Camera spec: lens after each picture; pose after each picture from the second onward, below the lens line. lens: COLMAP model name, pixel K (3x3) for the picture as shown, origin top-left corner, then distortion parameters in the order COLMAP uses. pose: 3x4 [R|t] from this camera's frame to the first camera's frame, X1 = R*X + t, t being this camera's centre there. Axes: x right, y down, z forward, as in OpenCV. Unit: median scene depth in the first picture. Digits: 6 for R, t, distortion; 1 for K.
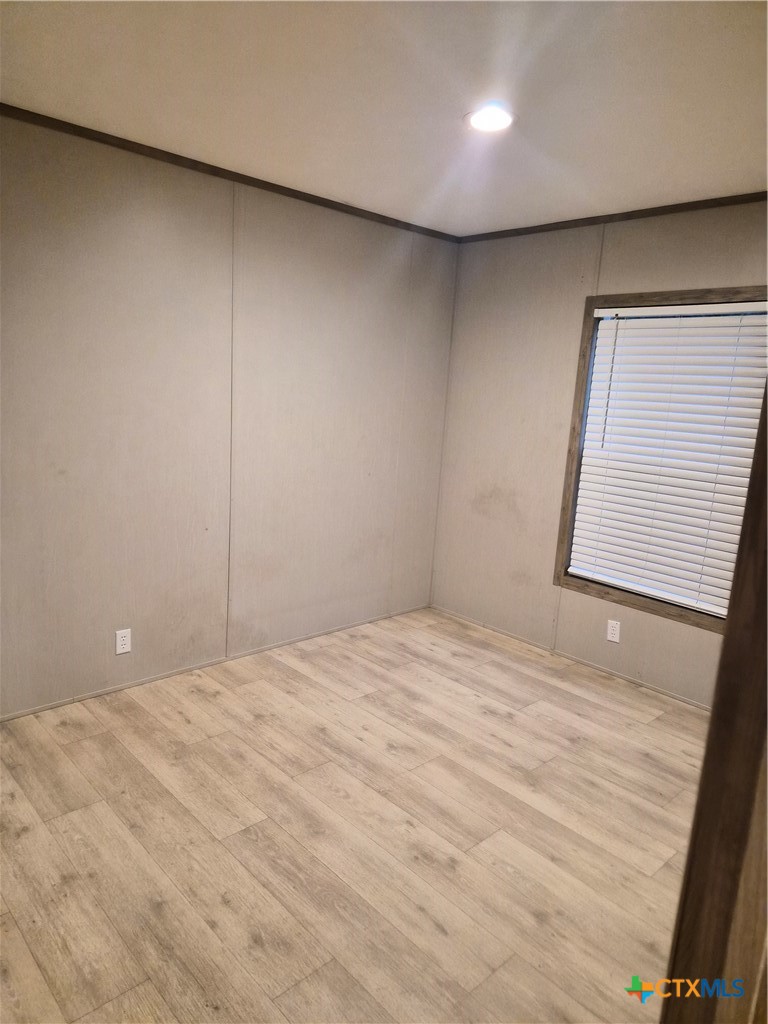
lens RADIAL K [[684.5, 0, 387.8], [0, 684.5, 513.3], [0, 0, 1]] dist [0.029198, -0.002387]
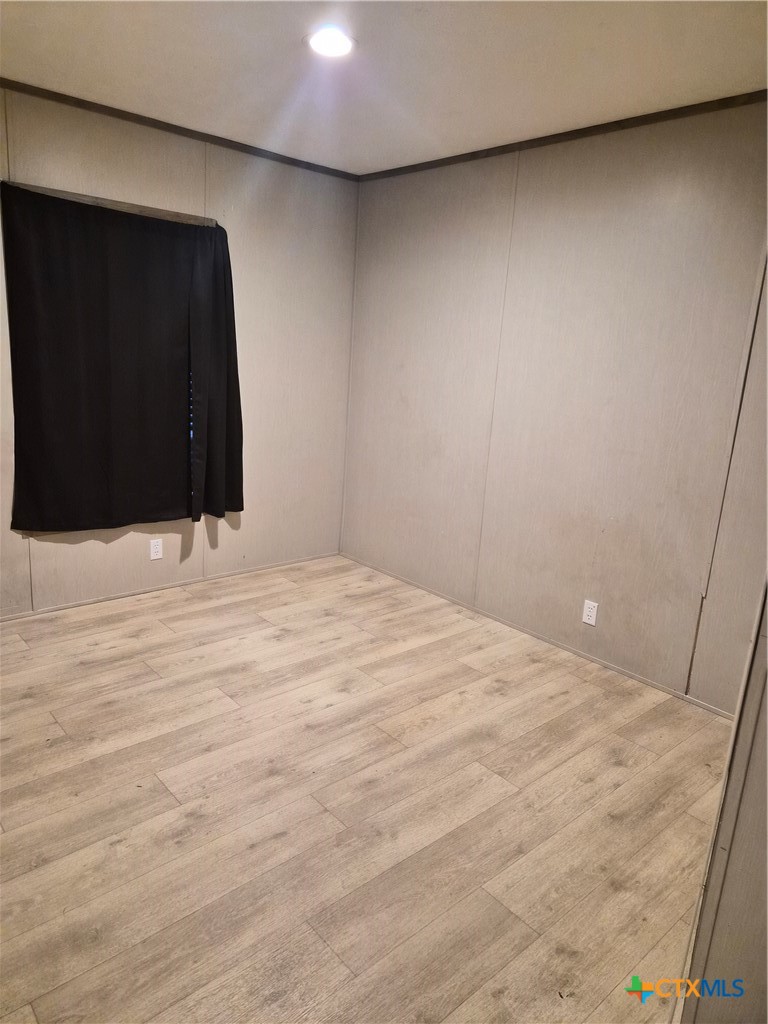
lens RADIAL K [[684.5, 0, 358.4], [0, 684.5, 510.1], [0, 0, 1]] dist [0.029198, -0.002387]
pose [[0.056206, -0.294128, 0.954112, -0.927047], [0.136219, 0.948946, 0.284511, -0.205128], [-0.989083, 0.113977, 0.093402, 0.907047]]
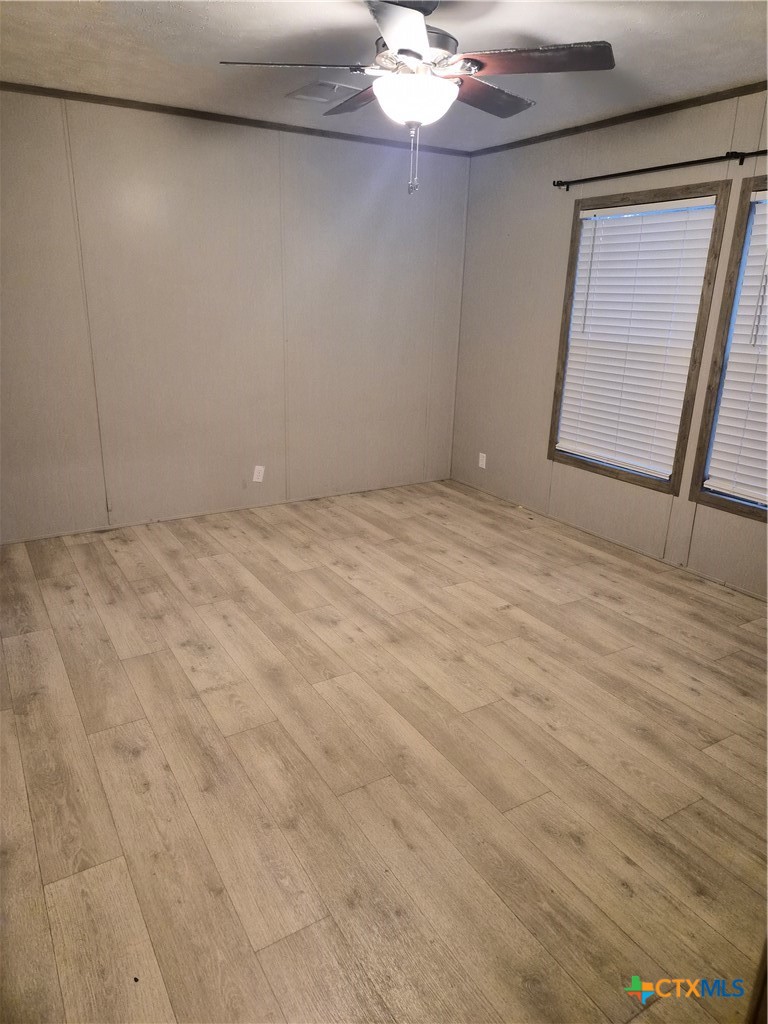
lens RADIAL K [[684.5, 0, 387.1], [0, 684.5, 510.2], [0, 0, 1]] dist [0.029198, -0.002387]
pose [[-0.975458, -0.137889, 0.171664, -0.254144], [-0.038353, 0.874118, 0.484197, -0.370304], [-0.216820, 0.465730, -0.857954, 1.948662]]
